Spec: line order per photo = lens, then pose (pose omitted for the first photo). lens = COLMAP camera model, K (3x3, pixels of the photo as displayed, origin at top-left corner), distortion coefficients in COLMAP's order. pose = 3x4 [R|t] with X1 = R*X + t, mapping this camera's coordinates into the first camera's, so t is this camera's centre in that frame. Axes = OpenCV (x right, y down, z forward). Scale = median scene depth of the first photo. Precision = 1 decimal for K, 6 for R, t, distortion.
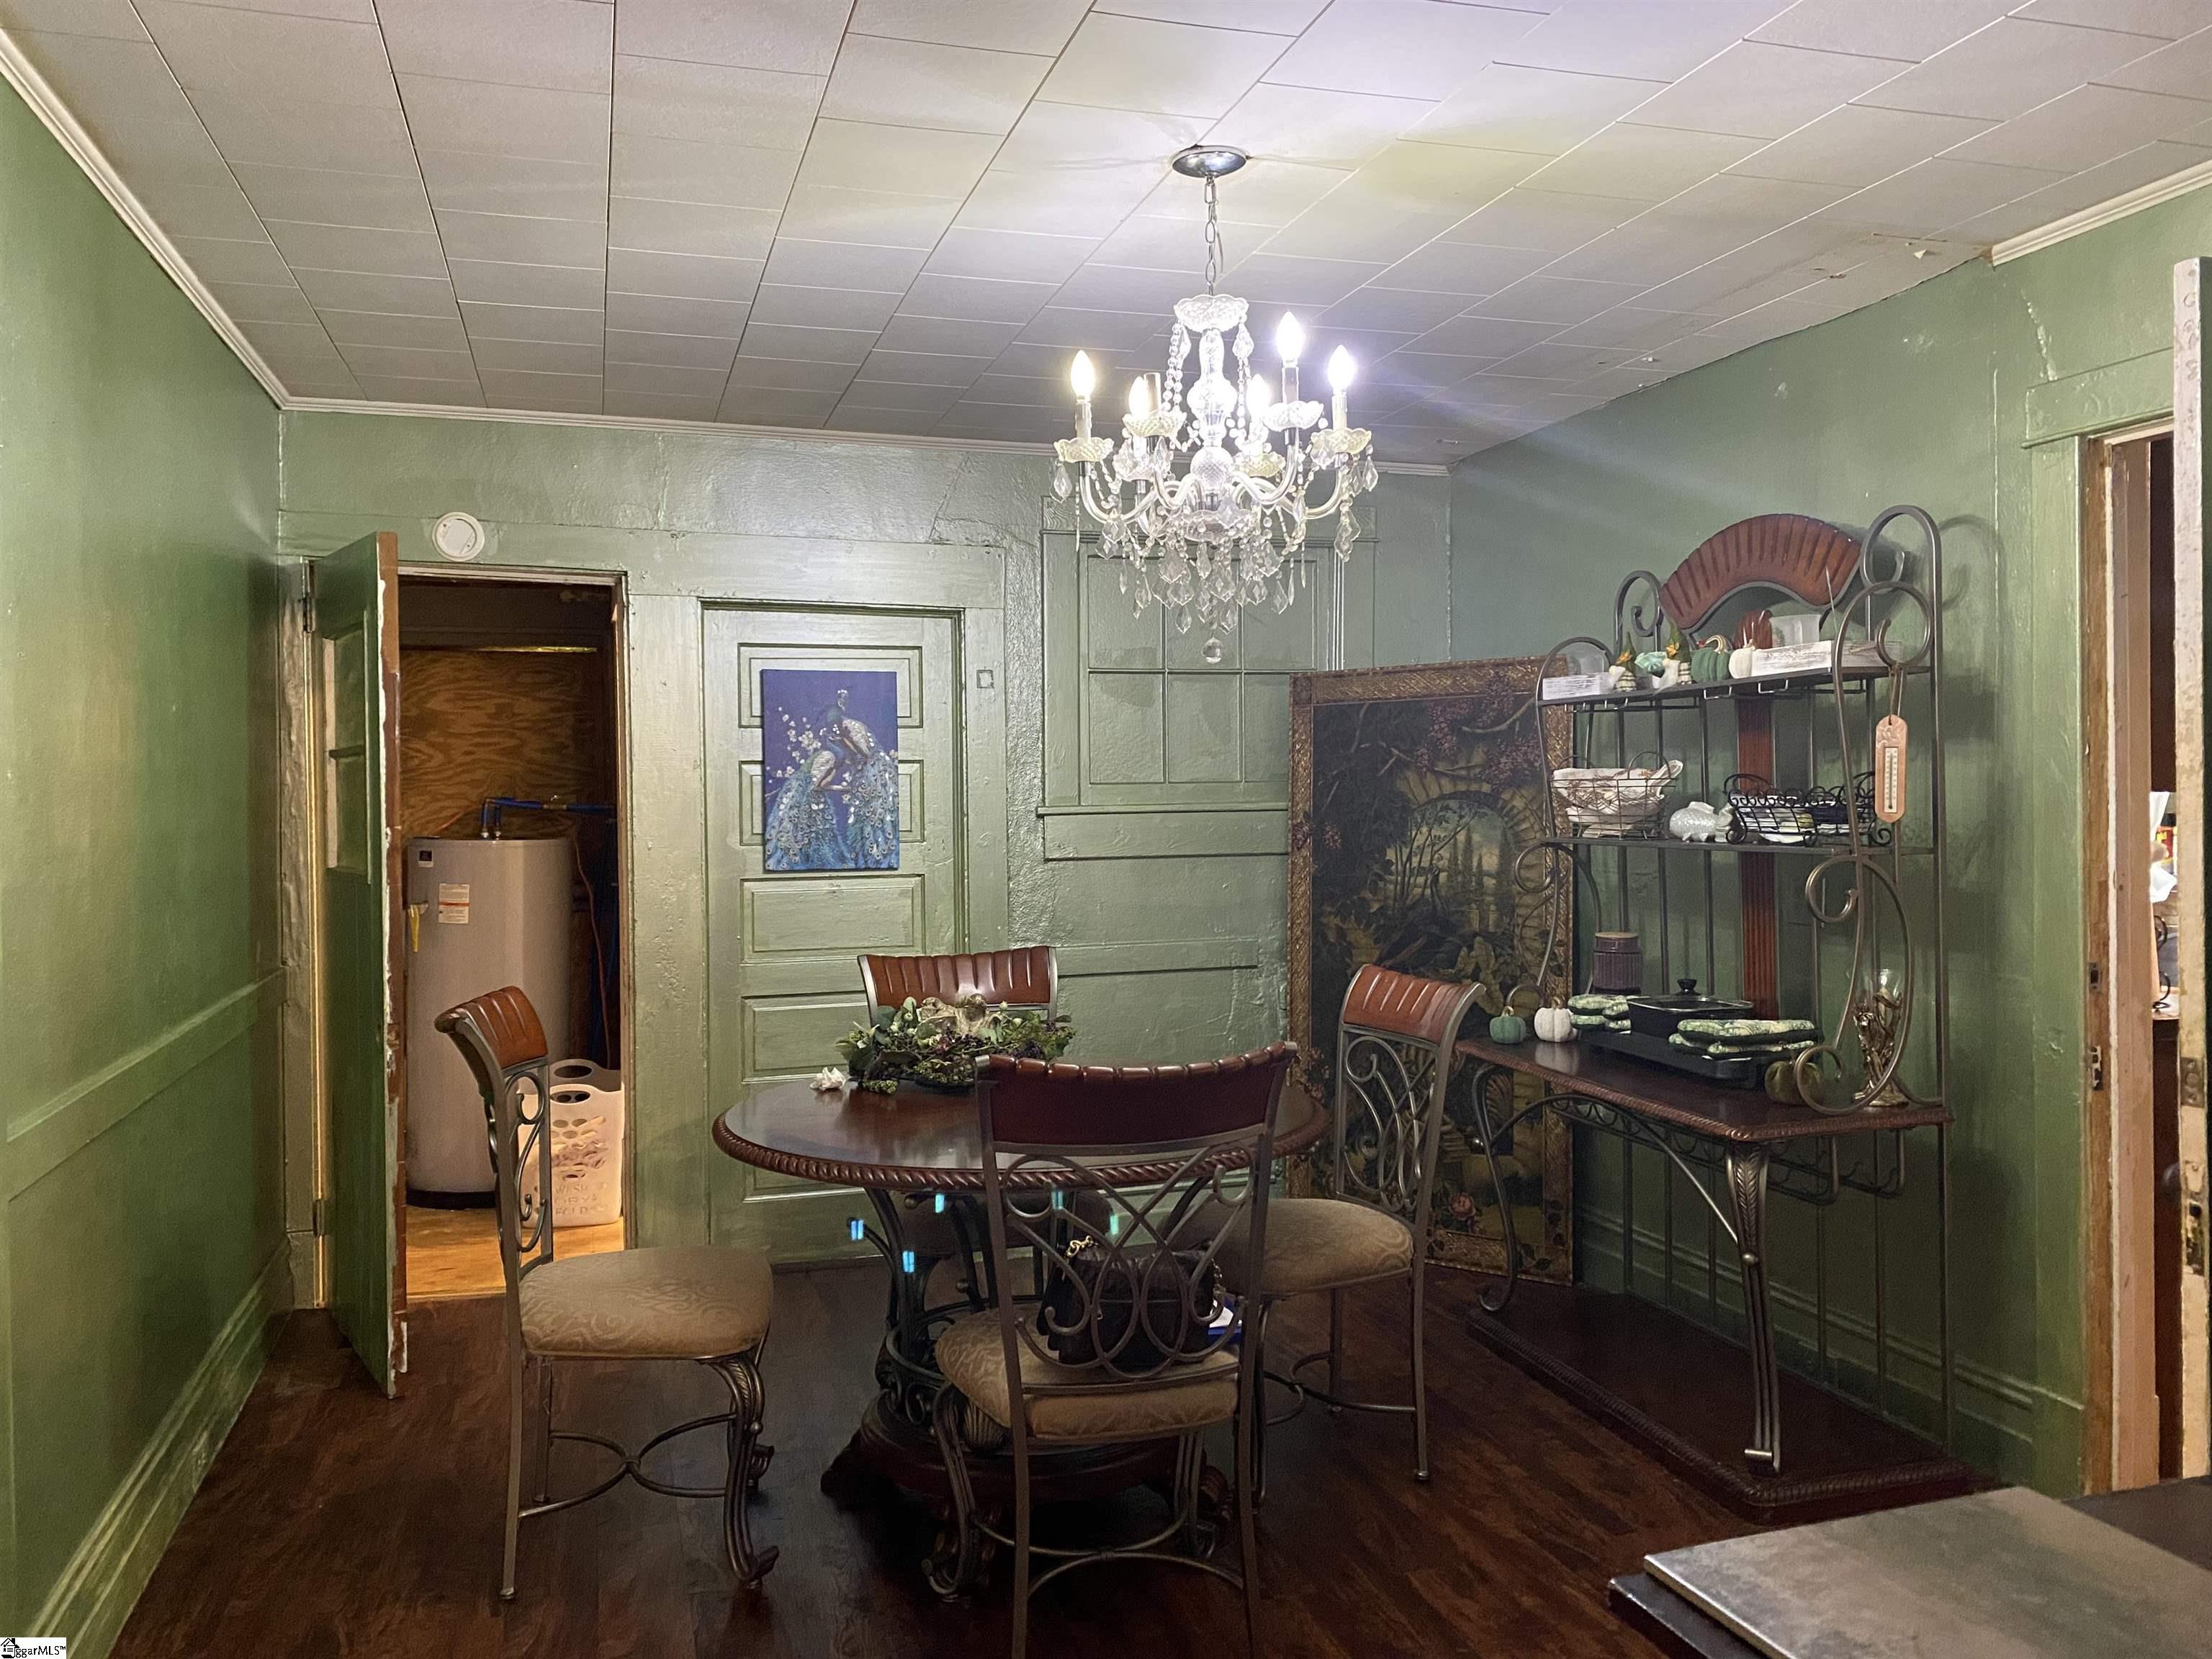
lens RADIAL K [[1713.1, 0, 1106.0], [0, 1713.1, 829.5], [0, 0, 1]] dist [0.005632, 0.000466]
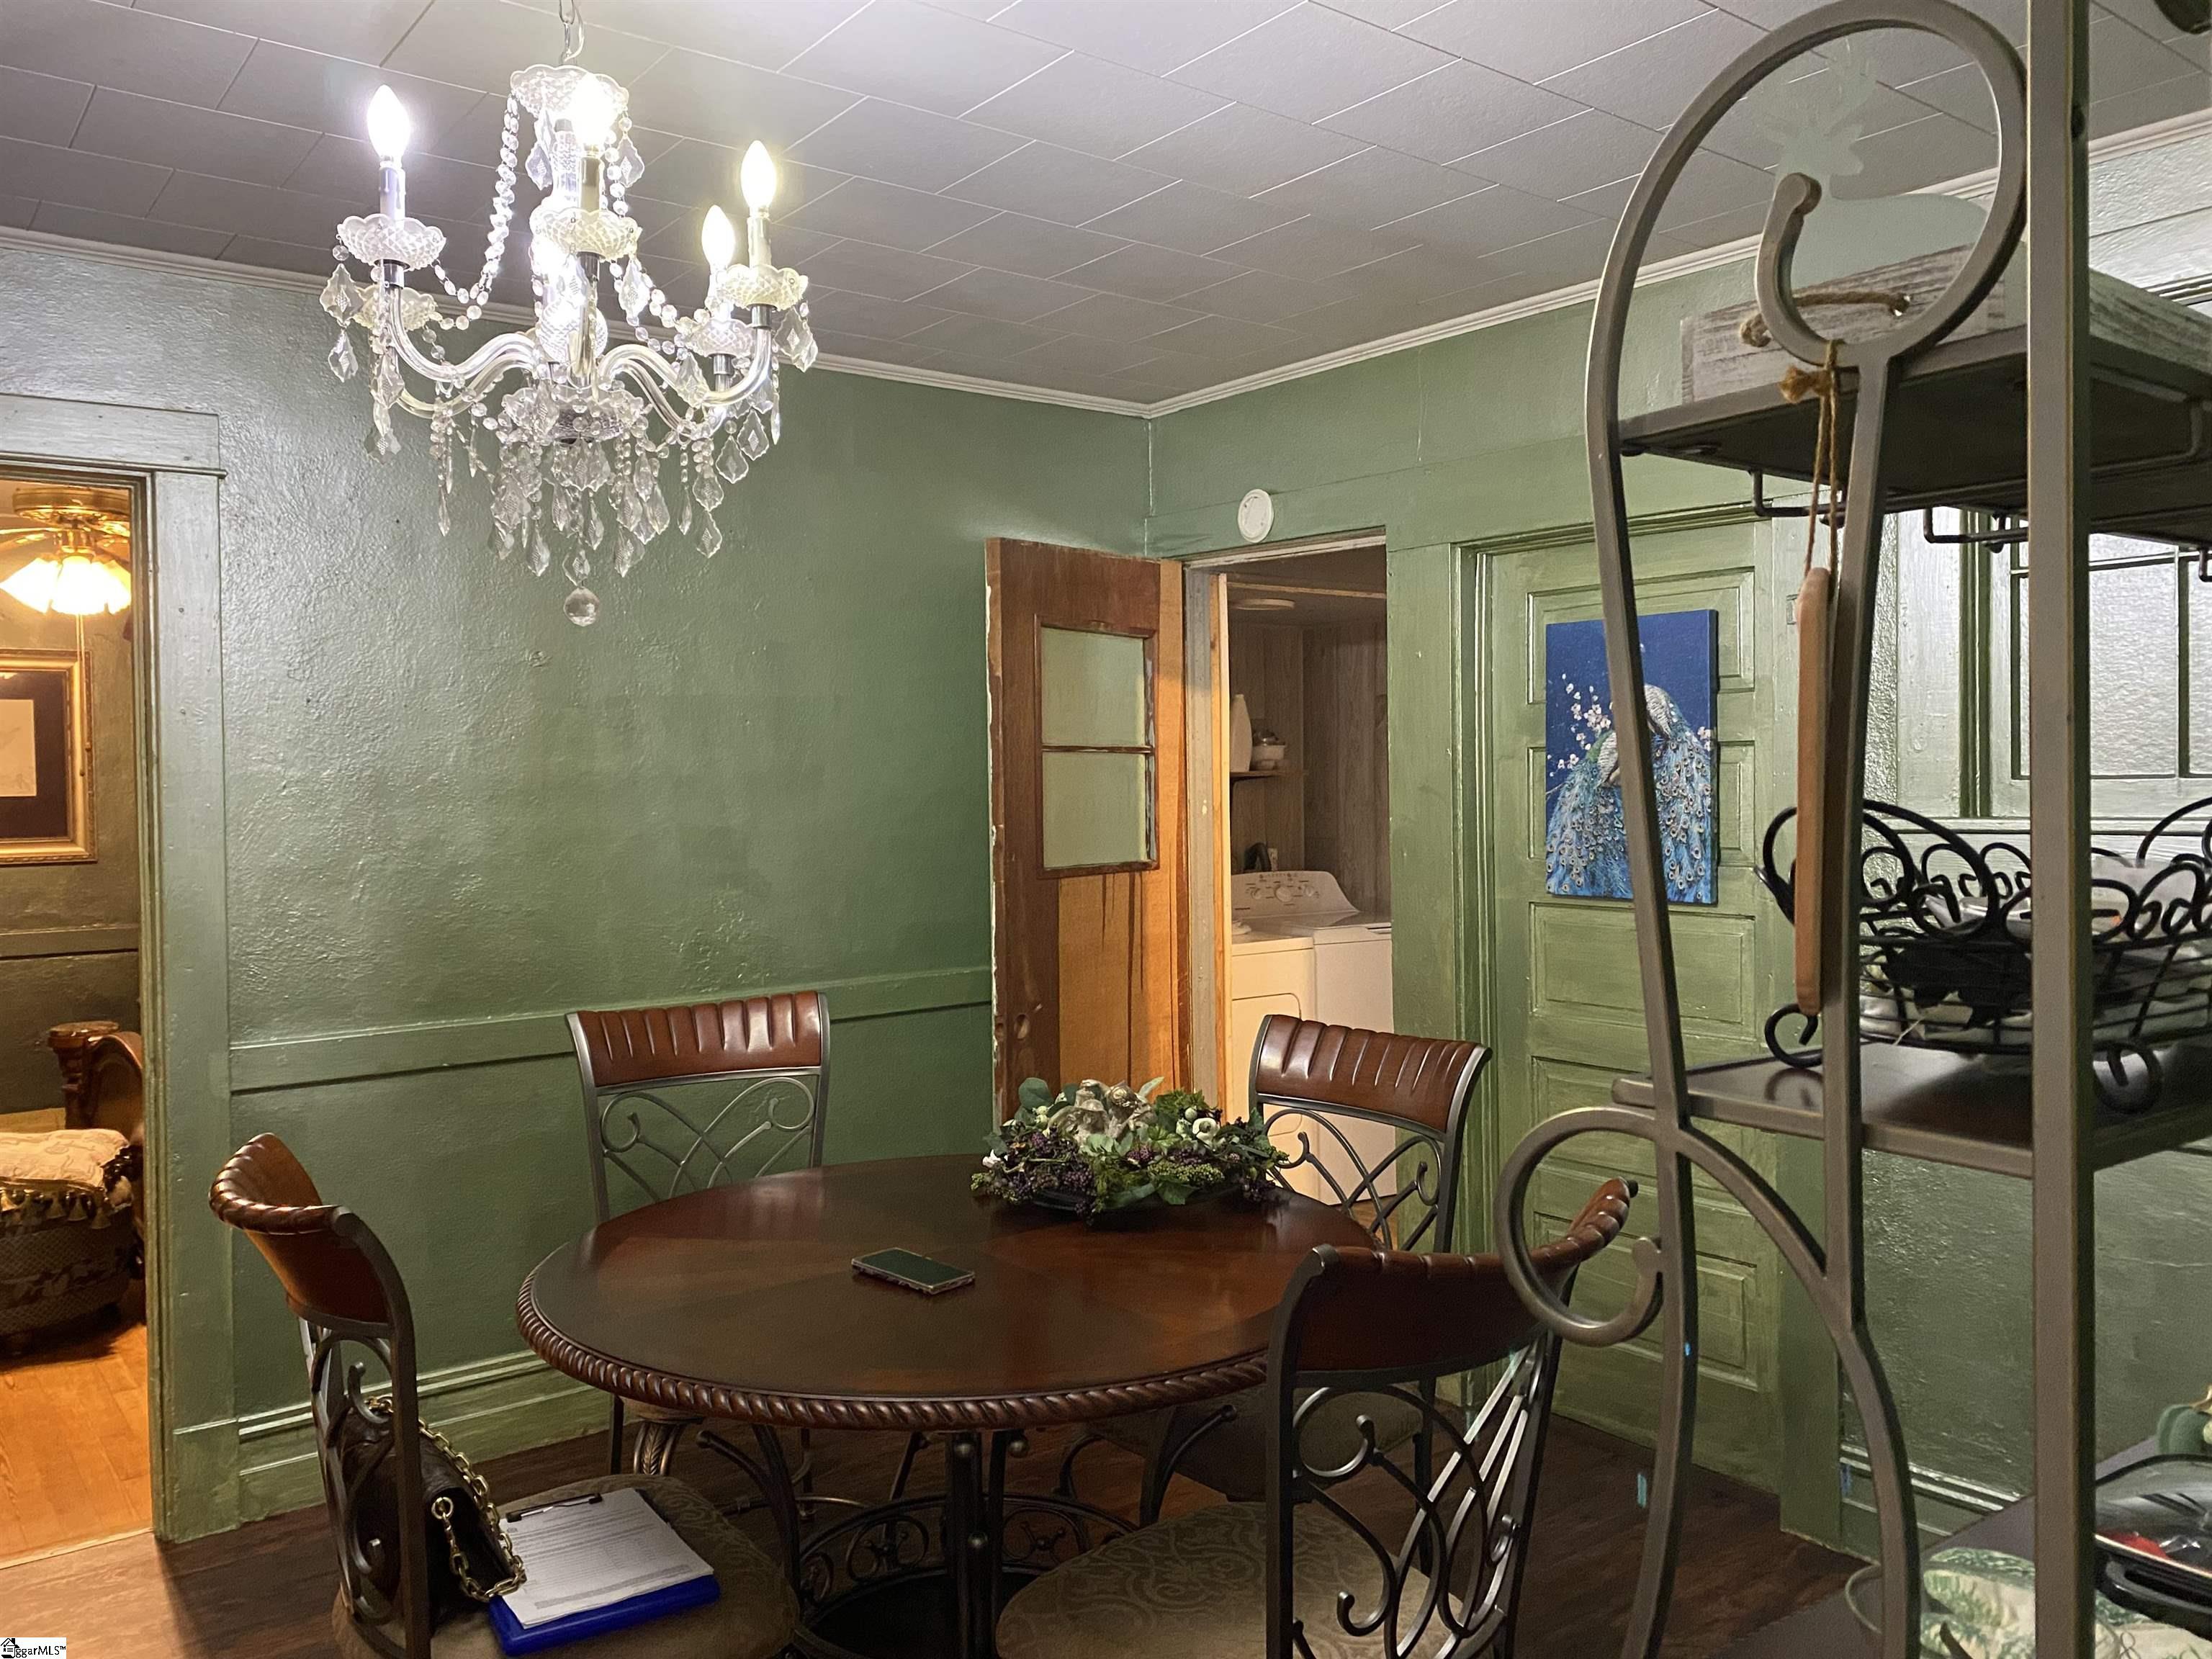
lens RADIAL K [[1671.5, 0, 1101.8], [0, 1671.5, 798.4], [0, 0, 1]] dist [0.009121, -0.000523]
pose [[0.351810, 0.016763, -0.935921, 0.414878], [-0.011796, 0.999840, 0.013474, -0.025054], [0.935997, 0.006300, 0.351952, 0.557811]]
